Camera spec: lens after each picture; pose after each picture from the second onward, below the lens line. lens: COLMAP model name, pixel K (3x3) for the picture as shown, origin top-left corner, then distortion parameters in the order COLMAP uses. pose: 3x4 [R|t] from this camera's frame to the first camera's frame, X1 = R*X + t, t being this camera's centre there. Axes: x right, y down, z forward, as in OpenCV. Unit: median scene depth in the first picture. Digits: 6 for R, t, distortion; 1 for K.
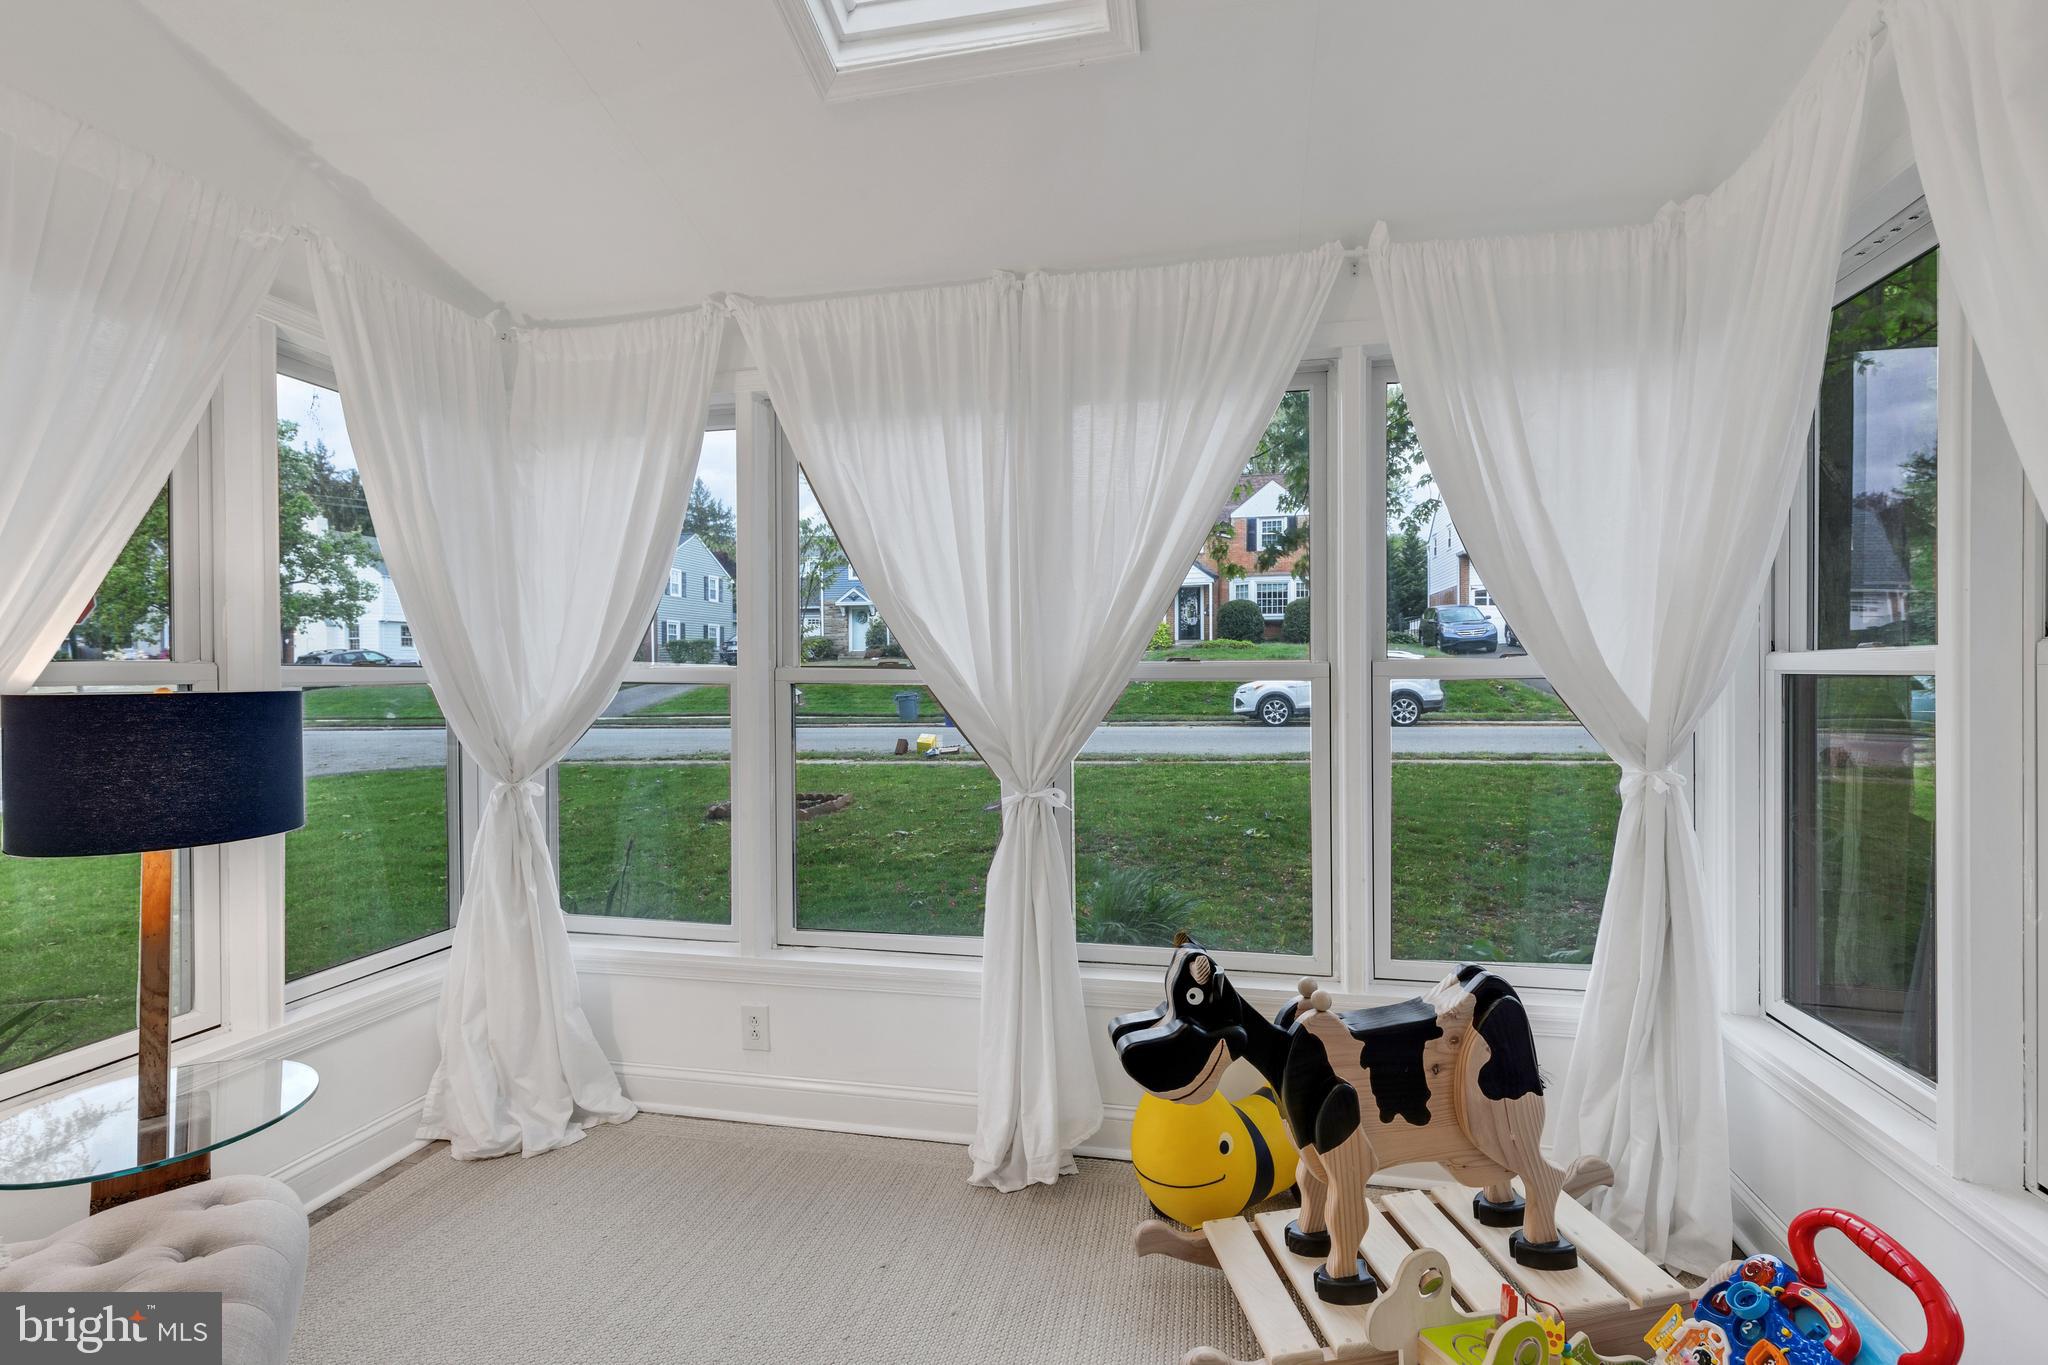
lens RADIAL K [[936.8, 0, 1026.2], [0, 936.8, 679.5], [0, 0, 1]] dist [0.001670, 0.000662]
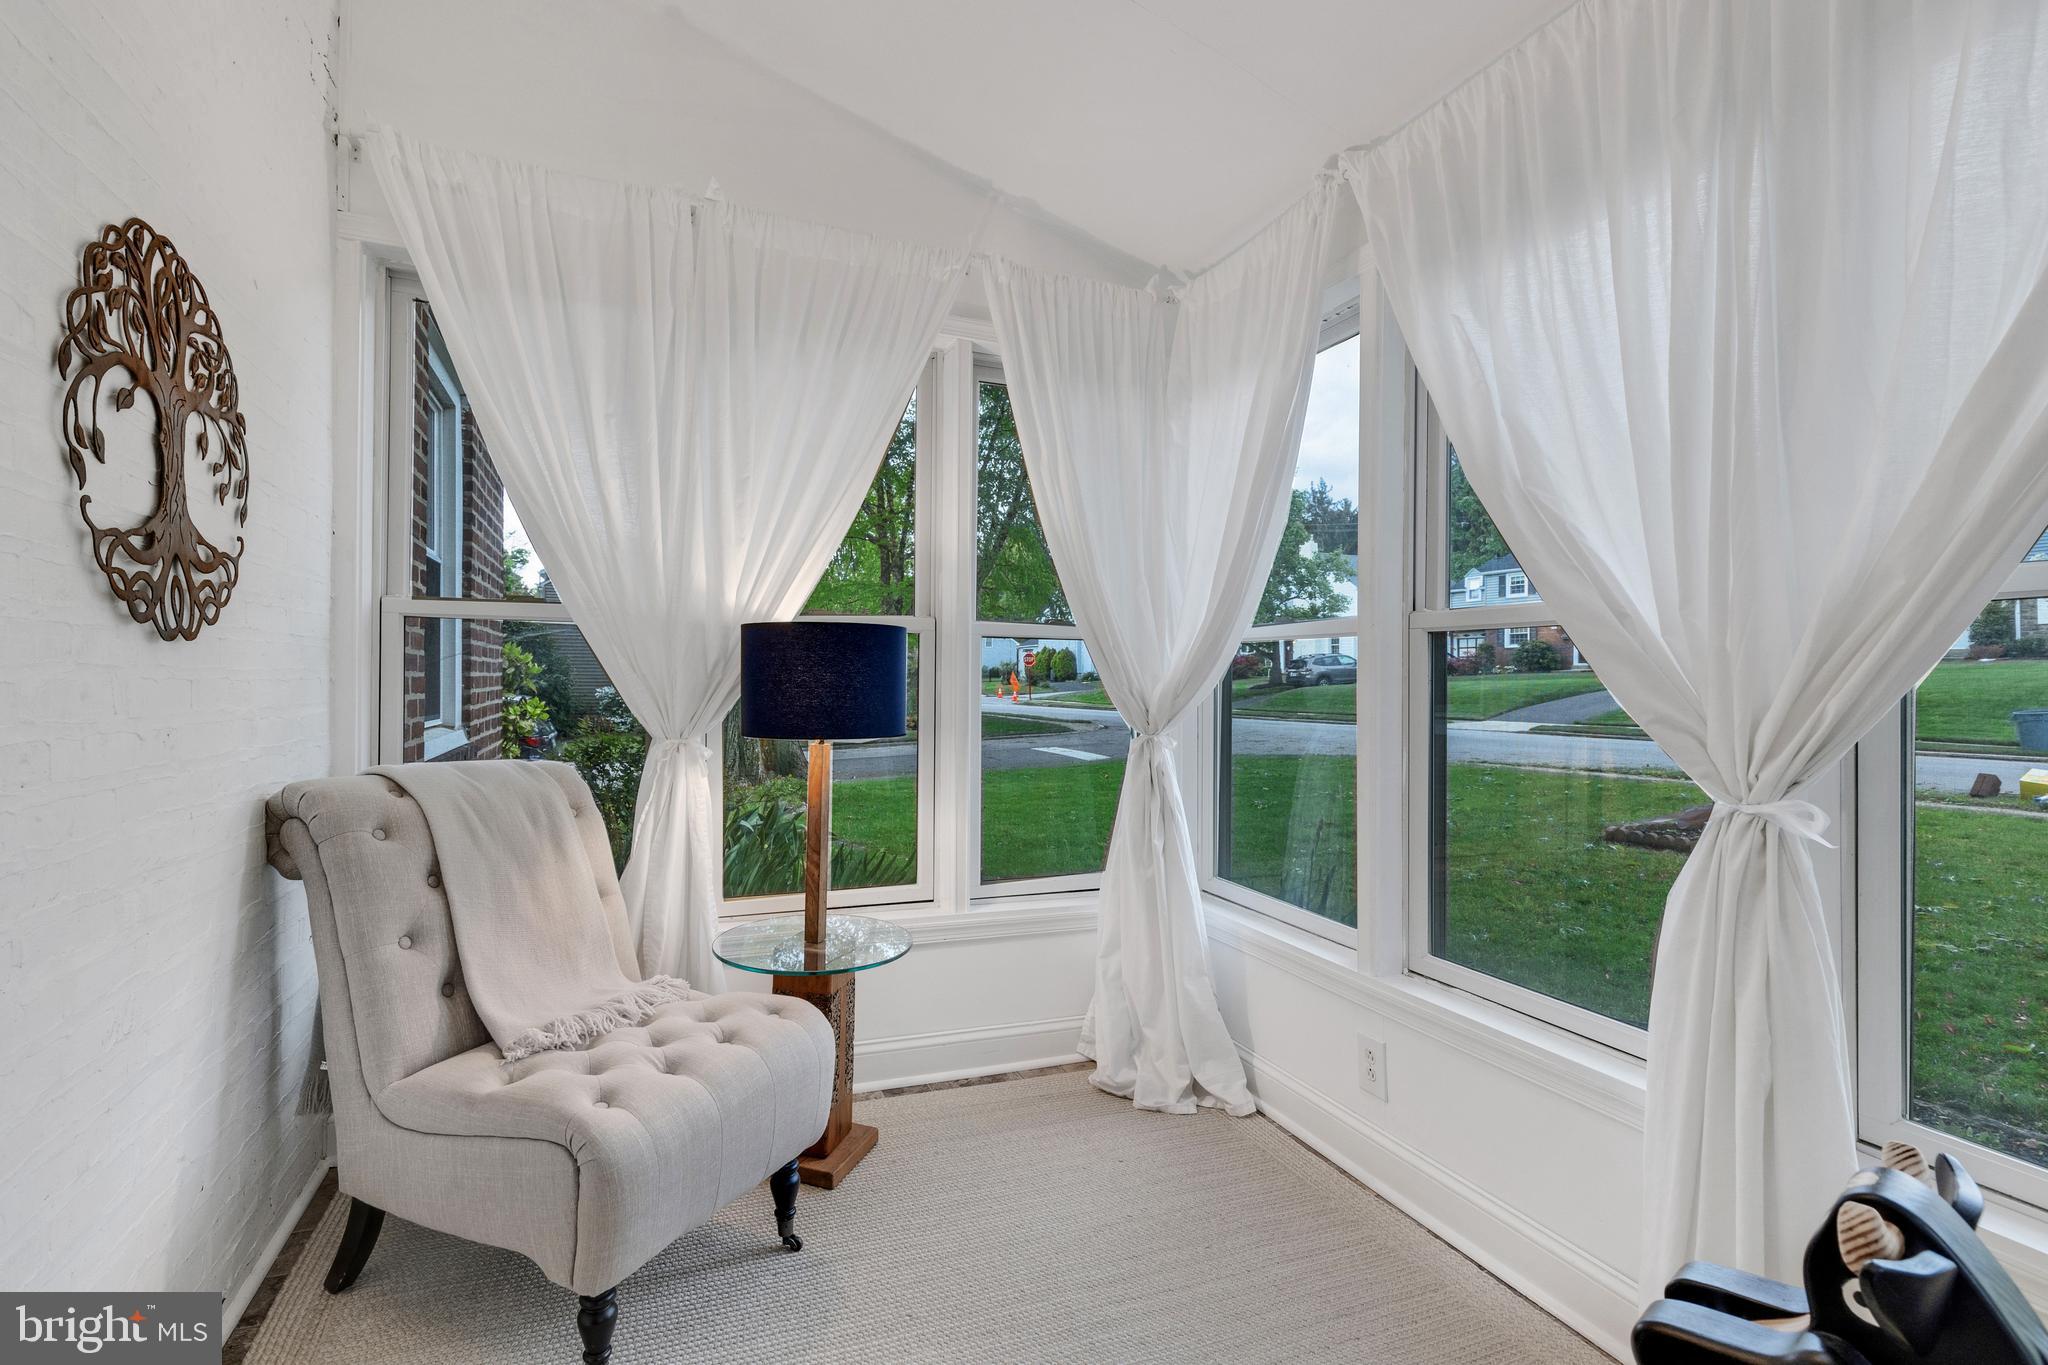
lens RADIAL K [[936.8, 0, 1015.8], [0, 936.8, 679.9], [0, 0, 1]] dist [0.001670, 0.000662]
pose [[0.541880, 0.009177, -0.840406, 0.217557], [-0.019883, 0.999801, -0.001902, 0.054182], [0.840221, 0.017740, 0.541954, 0.319240]]
